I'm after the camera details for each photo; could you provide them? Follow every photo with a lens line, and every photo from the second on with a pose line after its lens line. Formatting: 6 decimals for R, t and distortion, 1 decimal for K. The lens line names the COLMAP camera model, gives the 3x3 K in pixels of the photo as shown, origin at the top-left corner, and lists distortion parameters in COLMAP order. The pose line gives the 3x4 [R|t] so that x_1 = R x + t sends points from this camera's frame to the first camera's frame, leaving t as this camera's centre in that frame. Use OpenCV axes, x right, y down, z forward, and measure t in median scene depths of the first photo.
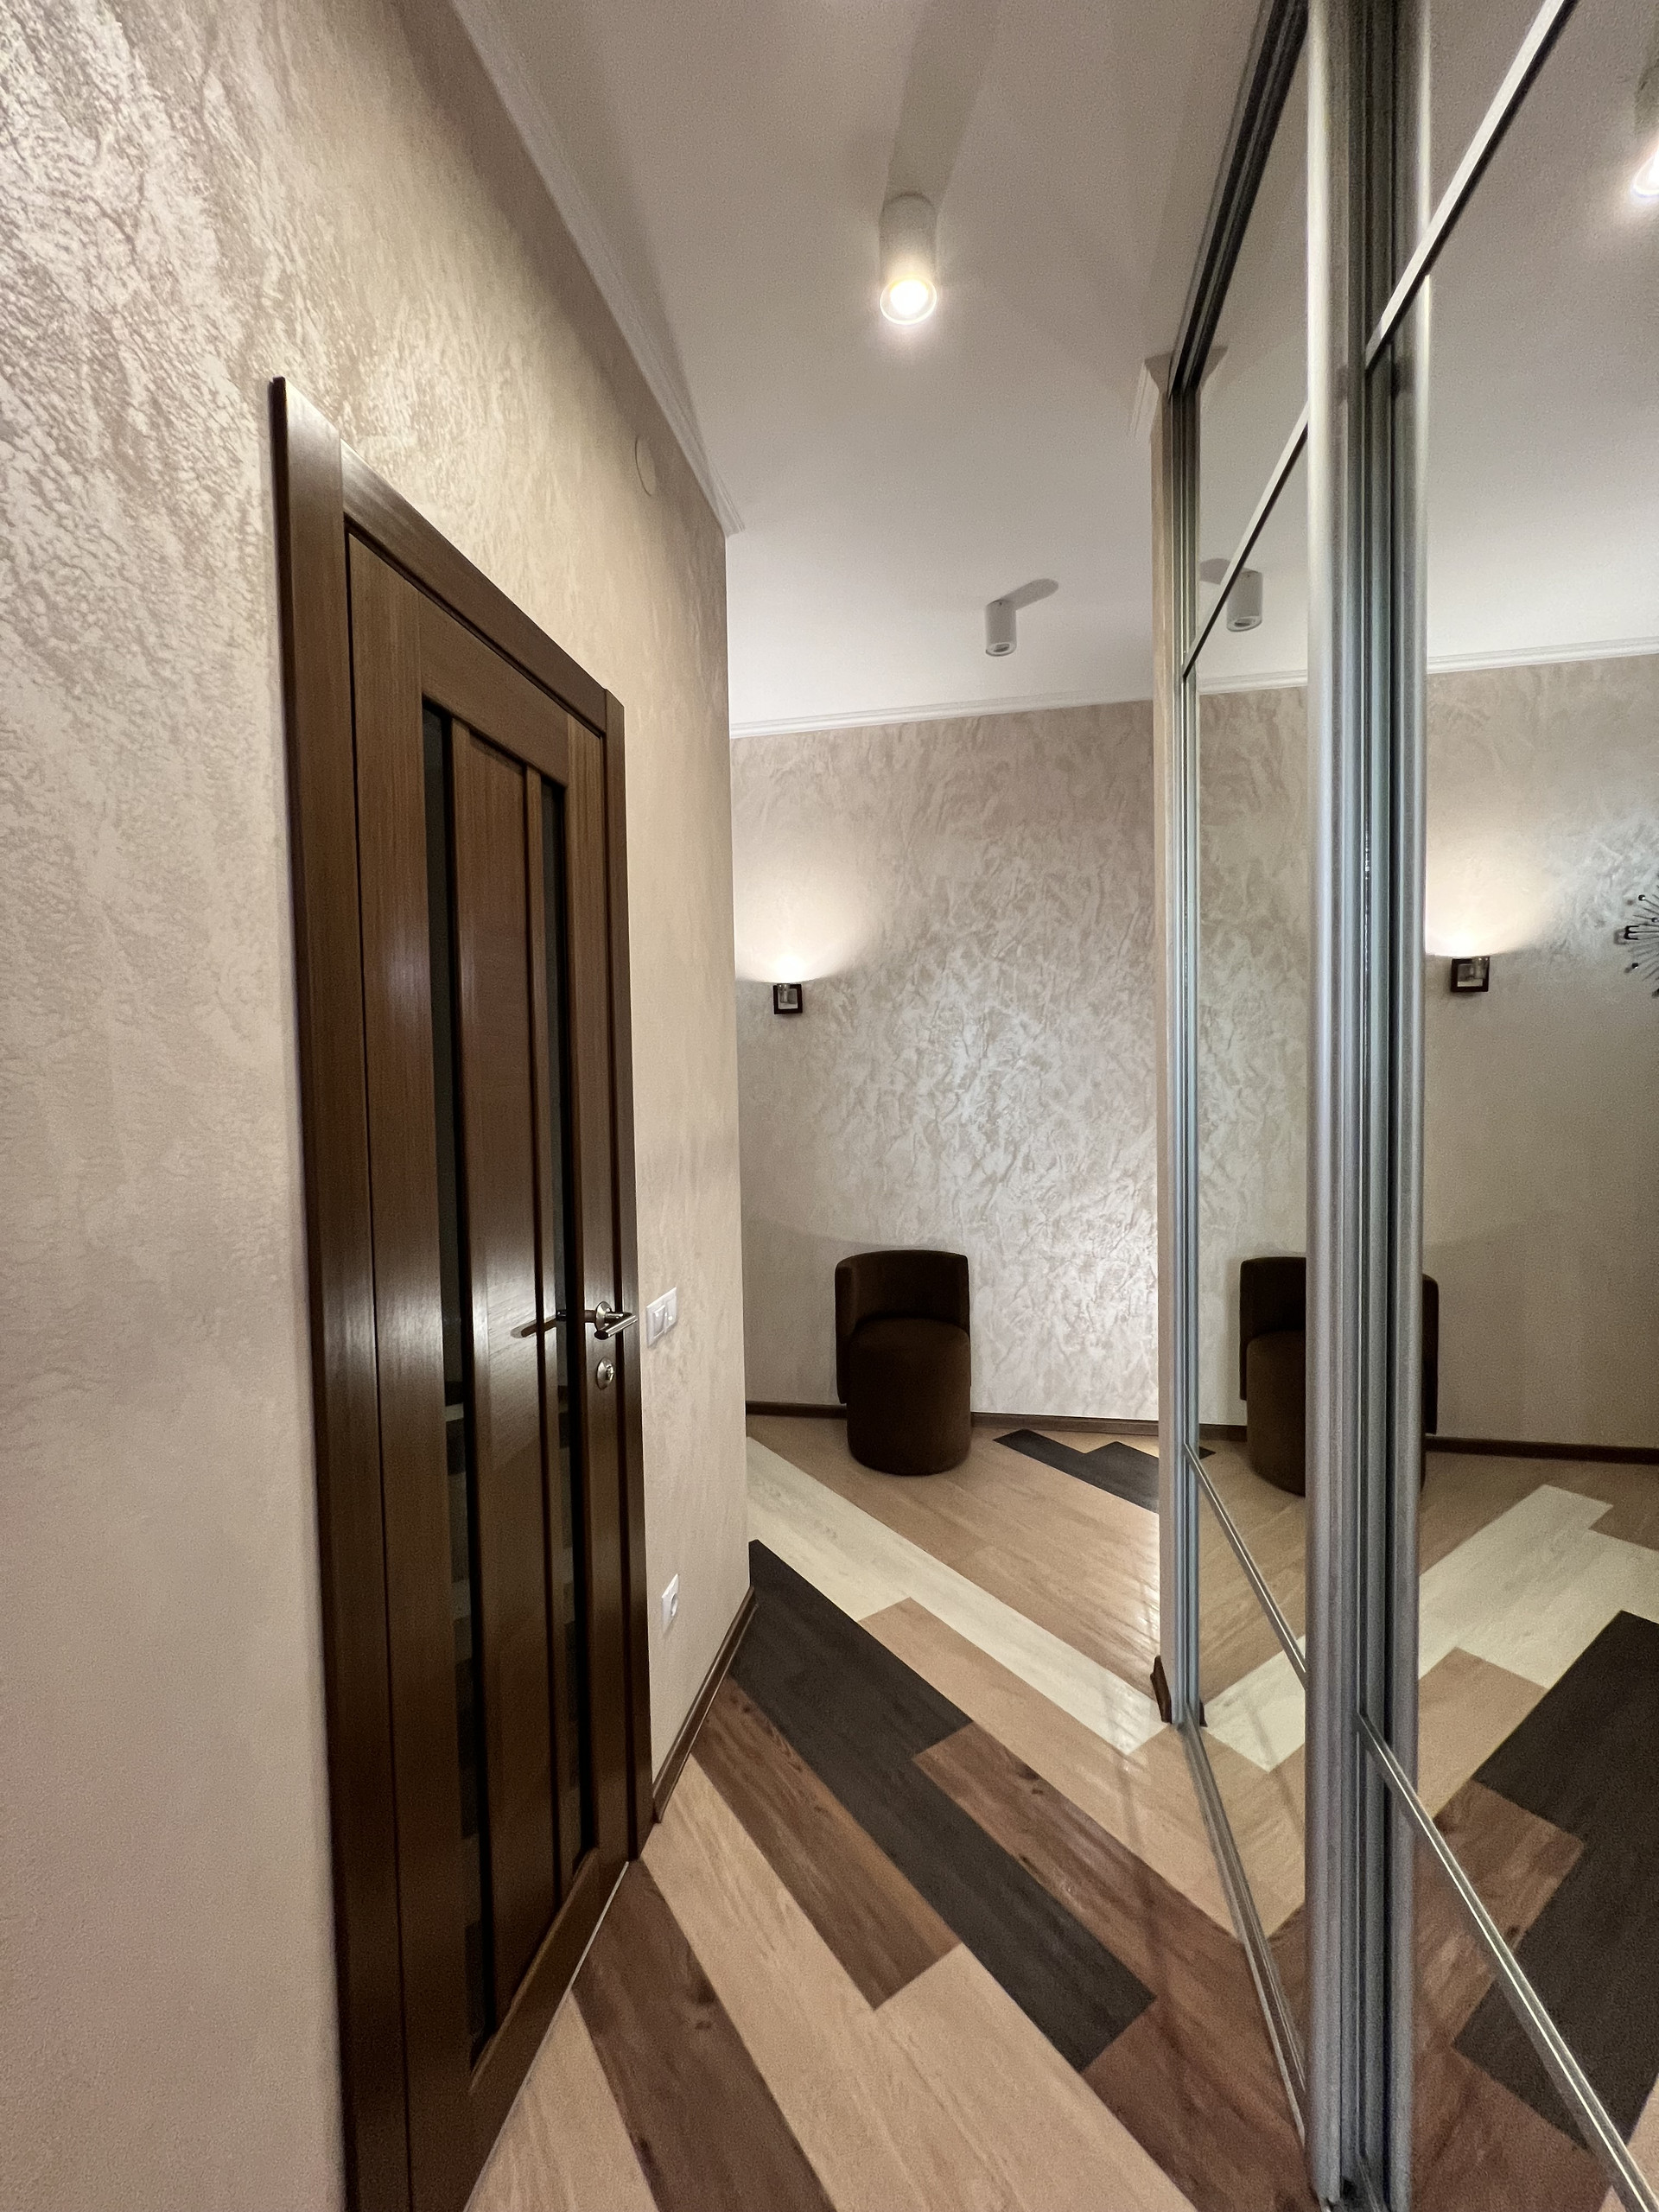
lens RADIAL K [[882.1, 0, 828.1], [0, 882.1, 1109.4], [0, 0, 1]] dist [-0.003888, 0.000558]
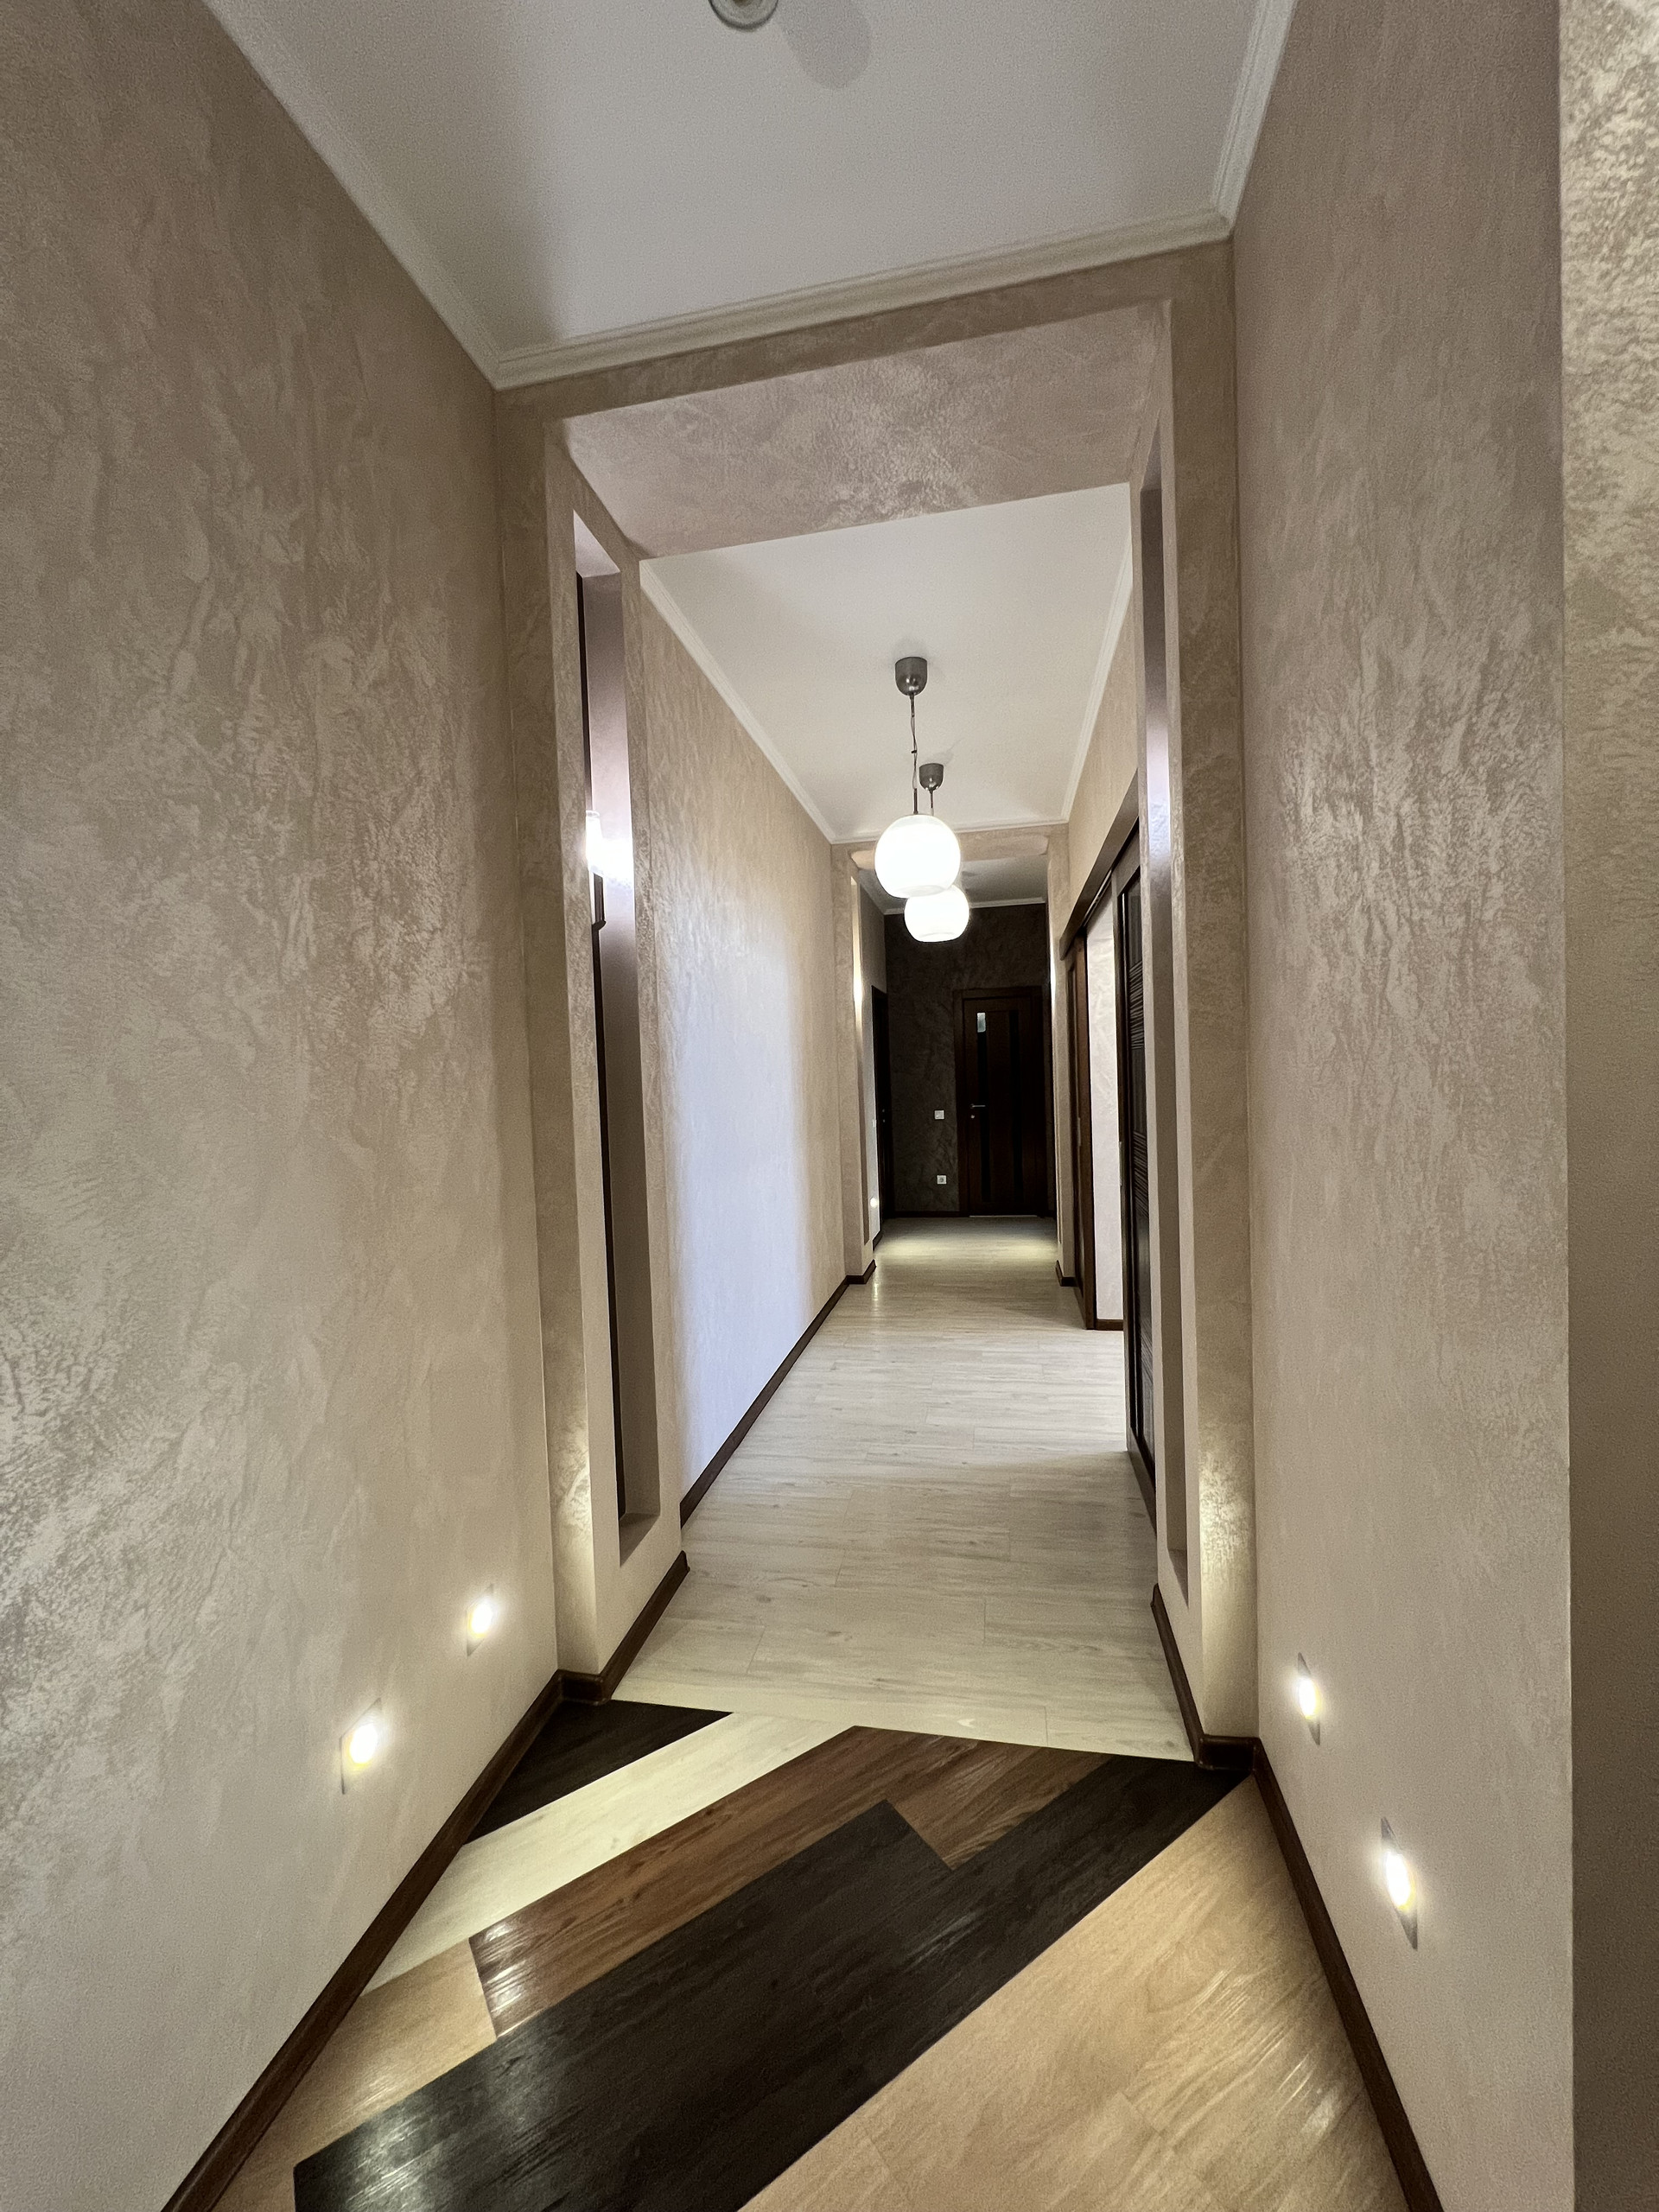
lens RADIAL K [[882.1, 0, 827.3], [0, 882.1, 1106.1], [0, 0, 1]] dist [-0.003888, 0.000558]
pose [[0.007537, -0.016321, 0.999838, 0.005826], [0.069396, 0.997465, 0.015759, -0.010179], [-0.997561, 0.069266, 0.008651, 0.761436]]
